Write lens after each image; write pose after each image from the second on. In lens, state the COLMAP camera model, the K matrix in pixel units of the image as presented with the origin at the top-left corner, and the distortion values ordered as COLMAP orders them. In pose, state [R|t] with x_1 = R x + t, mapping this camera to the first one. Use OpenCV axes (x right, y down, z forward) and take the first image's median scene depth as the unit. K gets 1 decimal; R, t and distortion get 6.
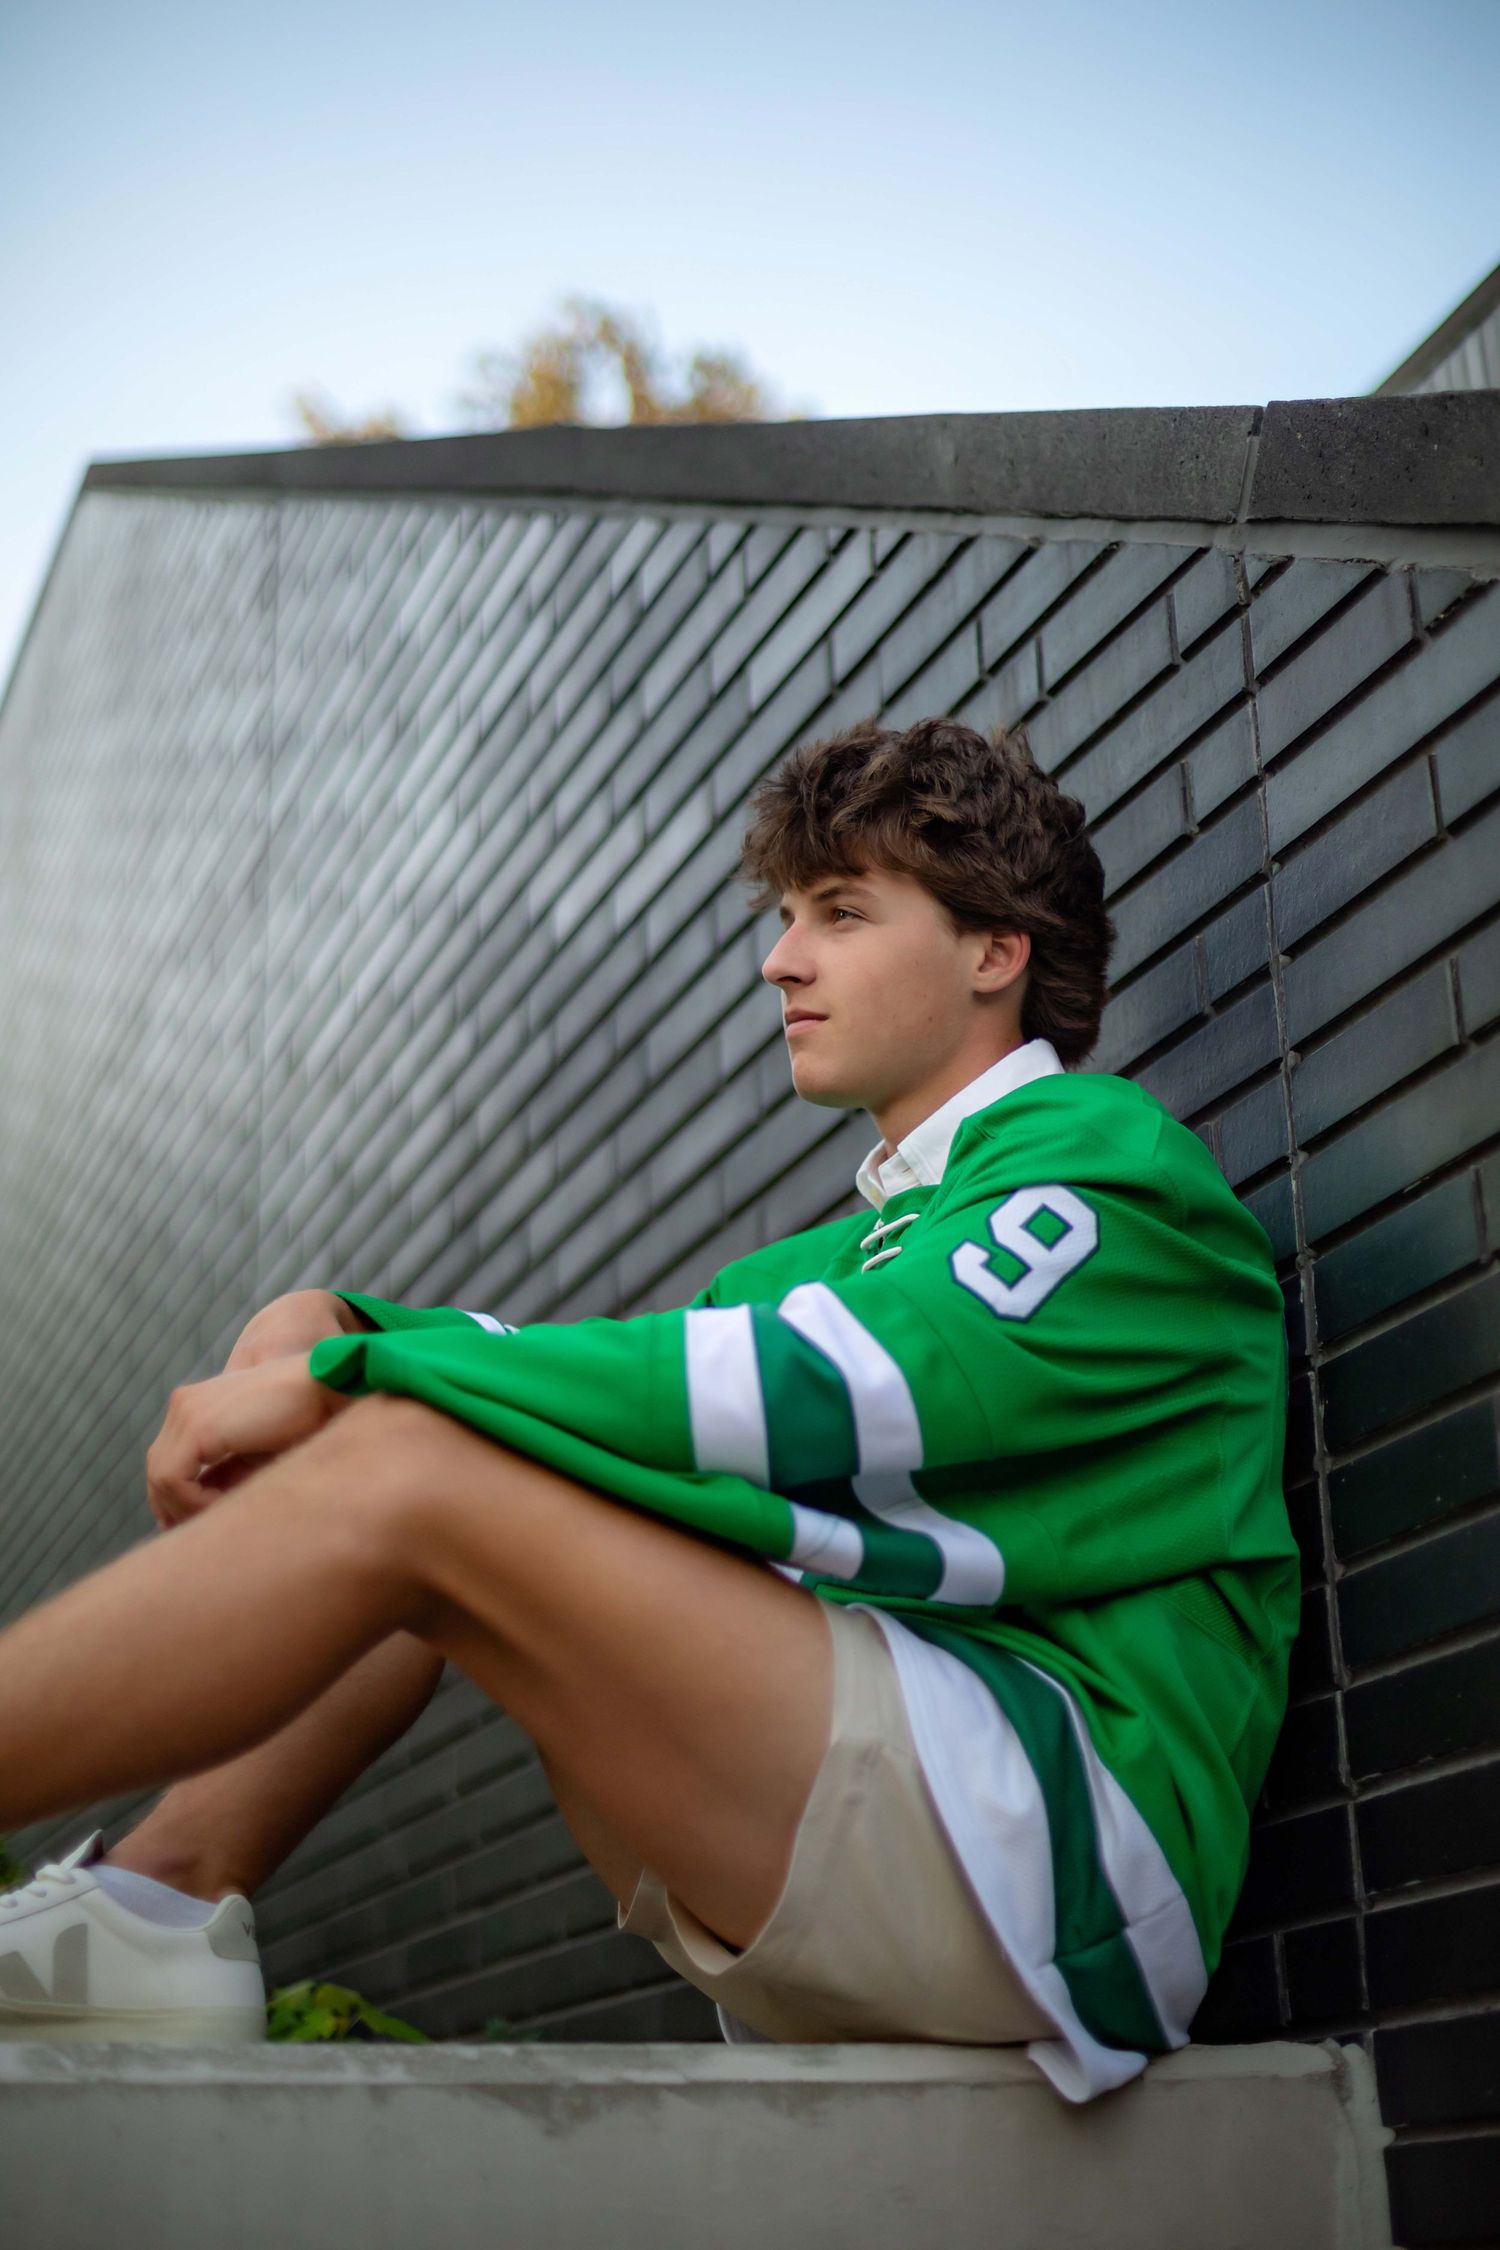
lens RADIAL K [[3197.9, 0, 737.5], [0, 3197.9, 1116.6], [0, 0, 1]] dist [-0.130578, 0.000000]
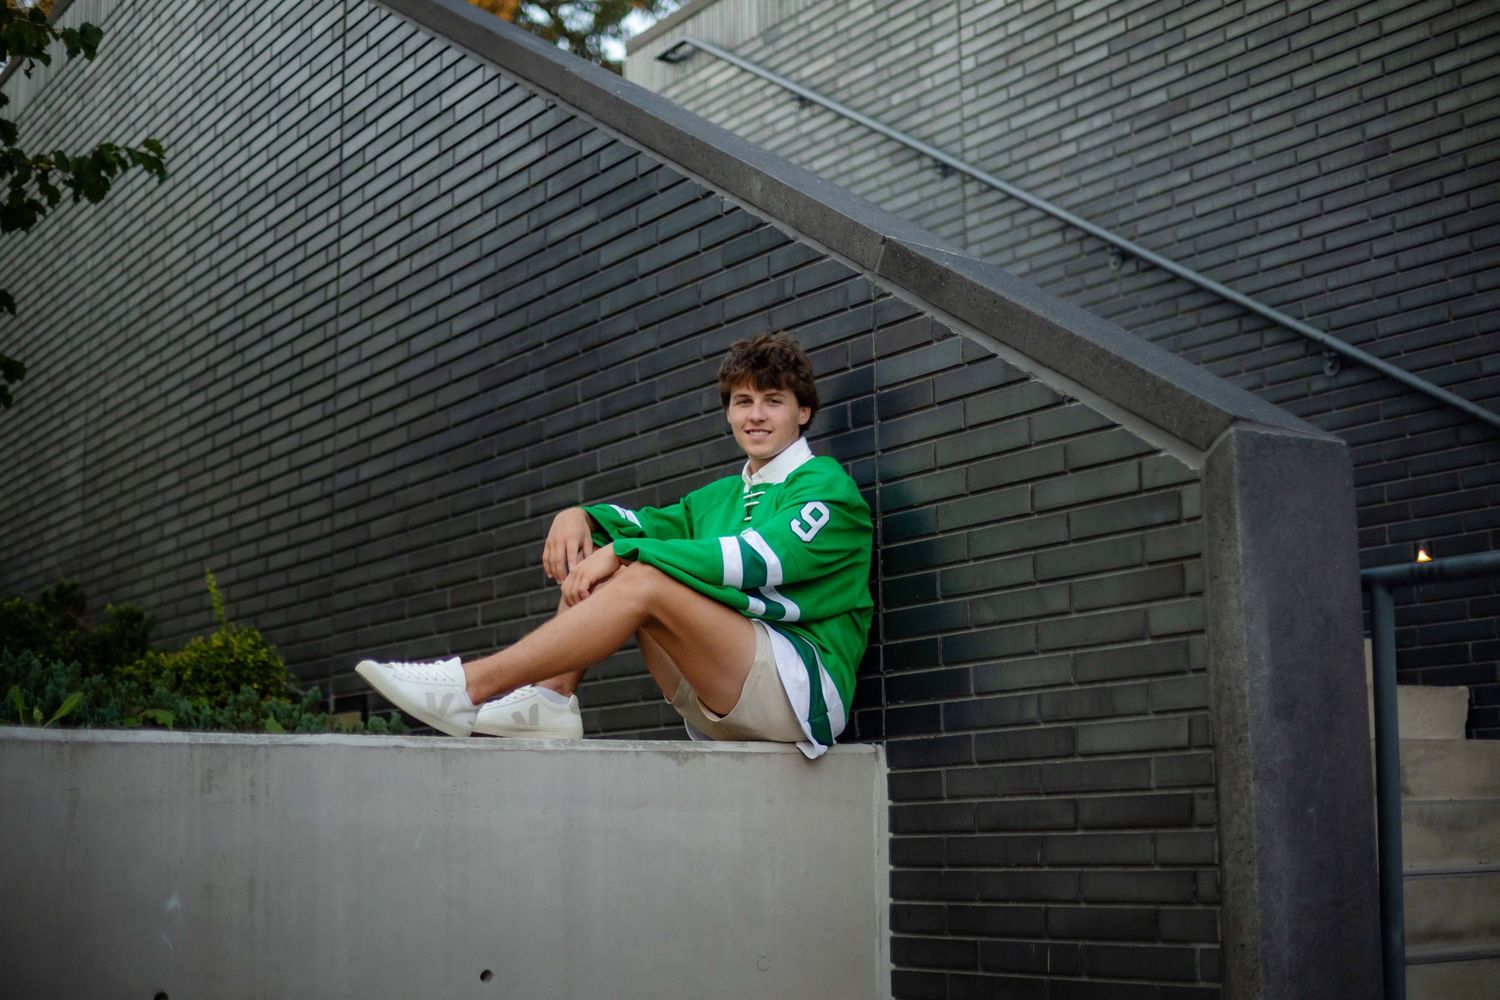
lens RADIAL K [[2131.9, 0, 752.7], [0, 2131.9, 502.4], [0, 0, 1]] dist [-0.130578, 0.000000]
pose [[0.973261, 0.047437, 0.224750, -0.506587], [-0.090783, 0.978221, 0.186659, -0.416737], [-0.211001, -0.202071, 0.956371, -1.238183]]
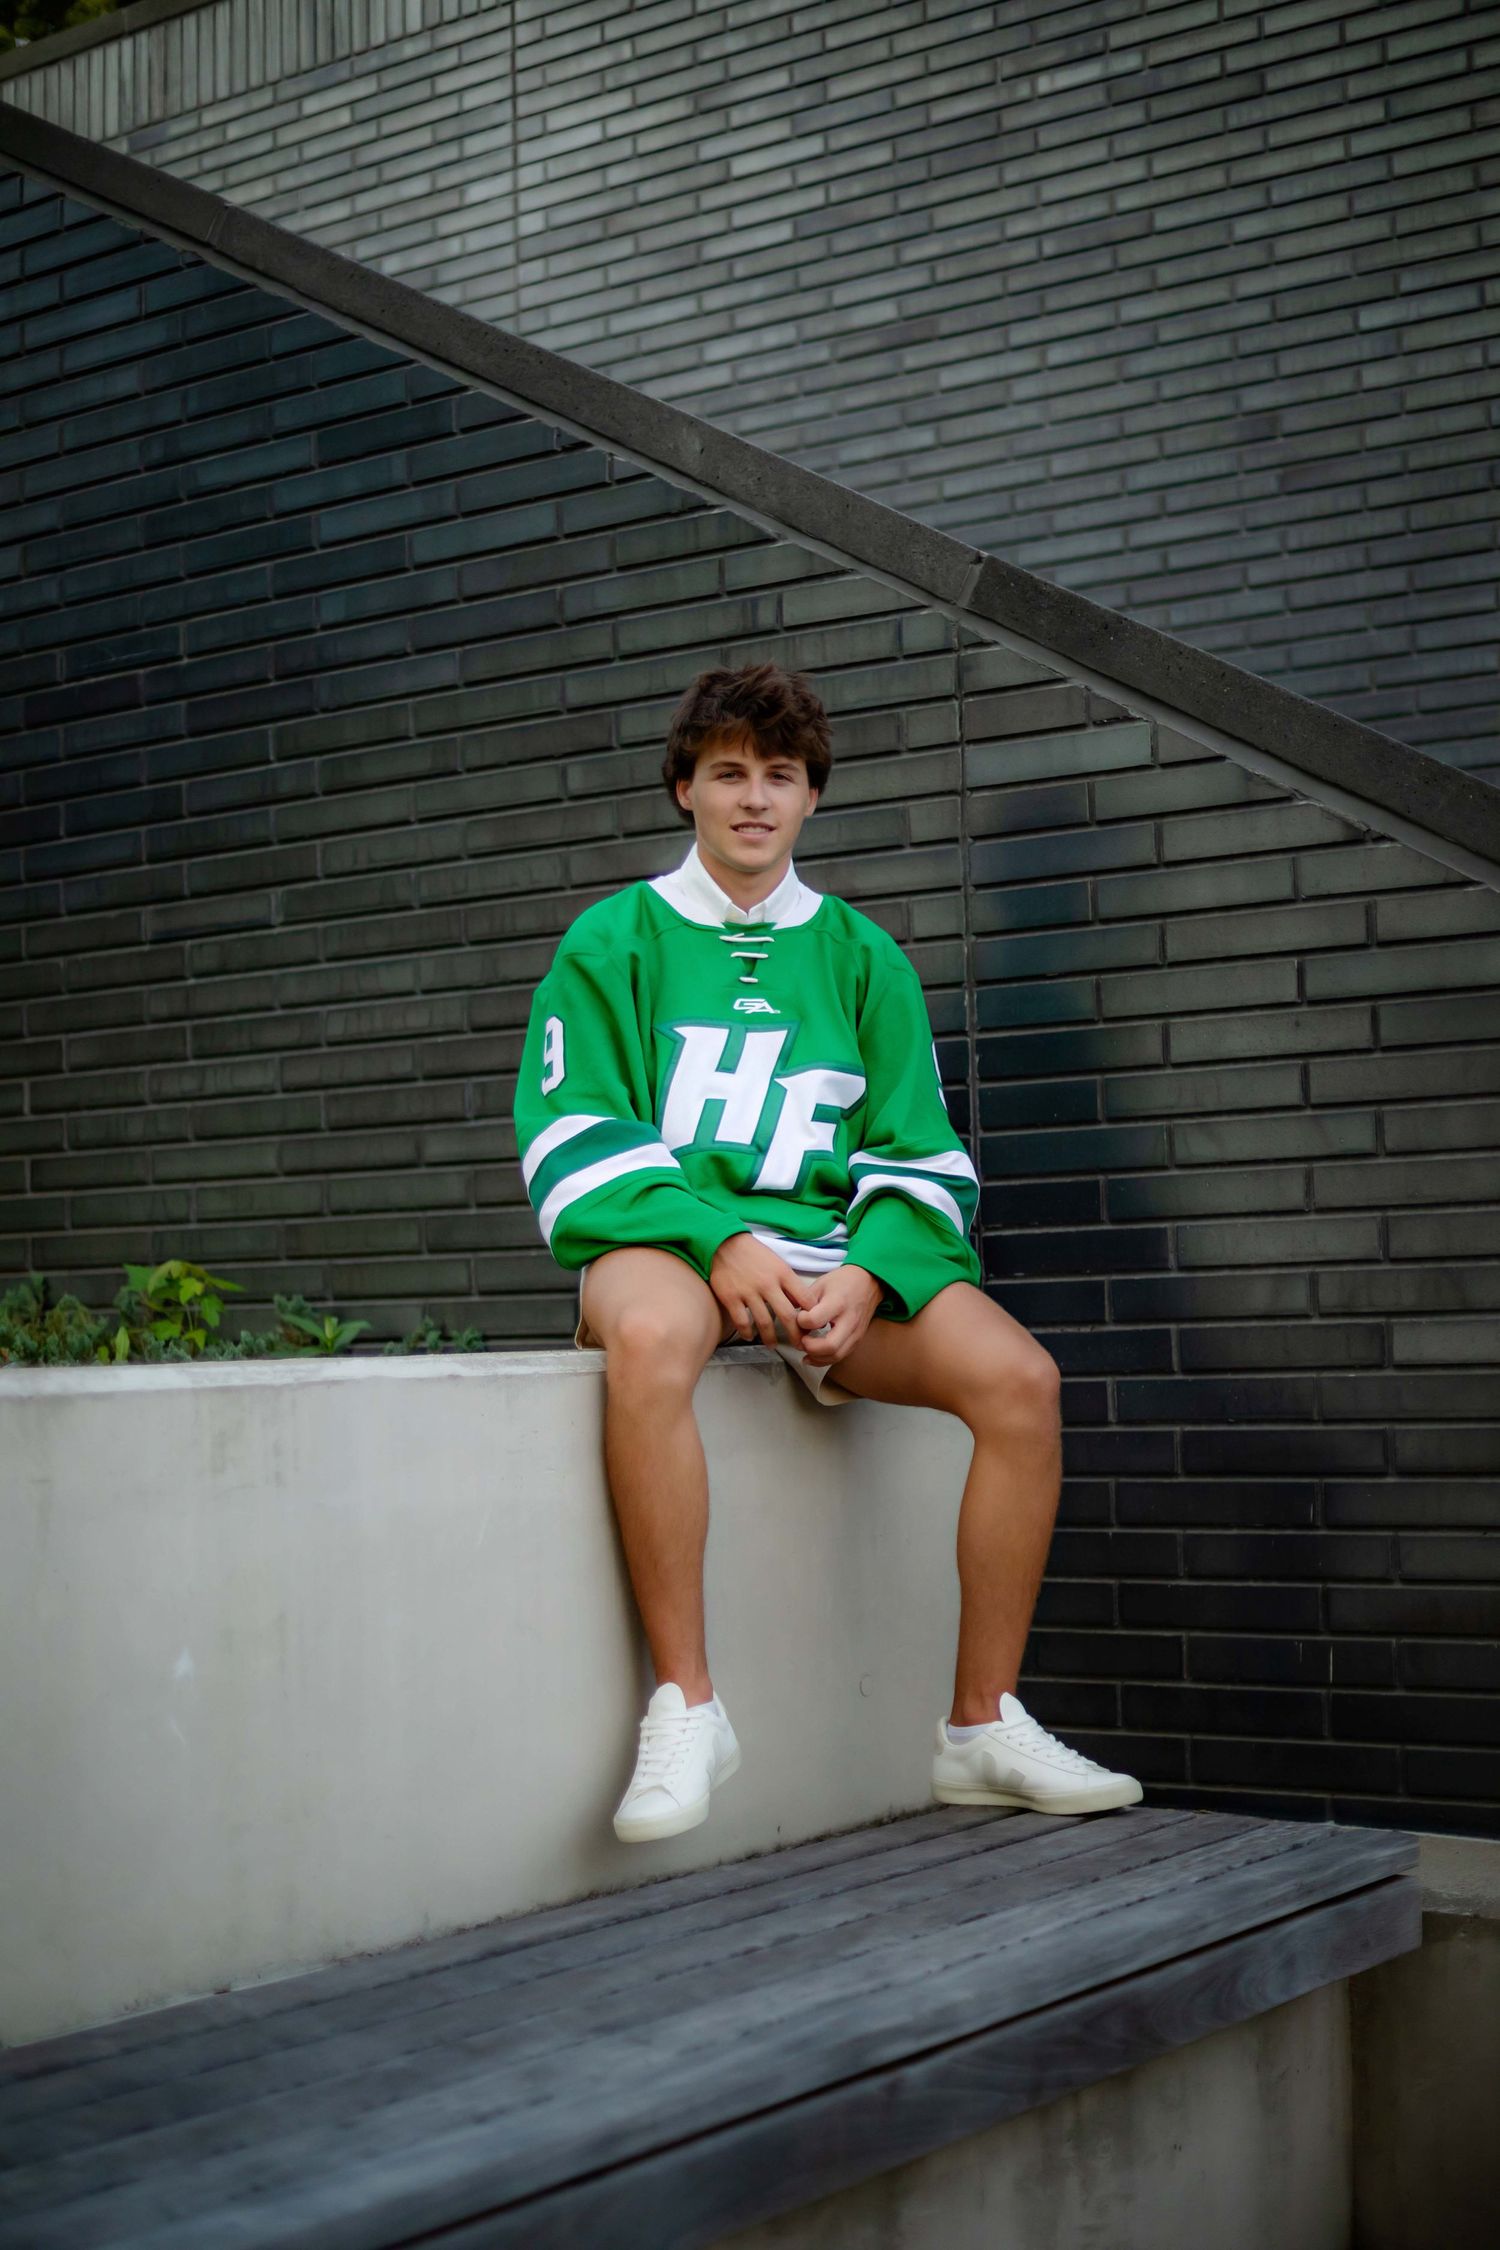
lens RADIAL K [[3197.9, 0, 751.2], [0, 3197.9, 1119.8], [0, 0, 1]] dist [-0.130578, 0.000000]
pose [[0.829415, 0.037866, 0.557348, -1.286912], [-0.190381, 0.957134, 0.218289, -0.351220], [-0.525191, -0.287160, 0.801070, -0.775017]]
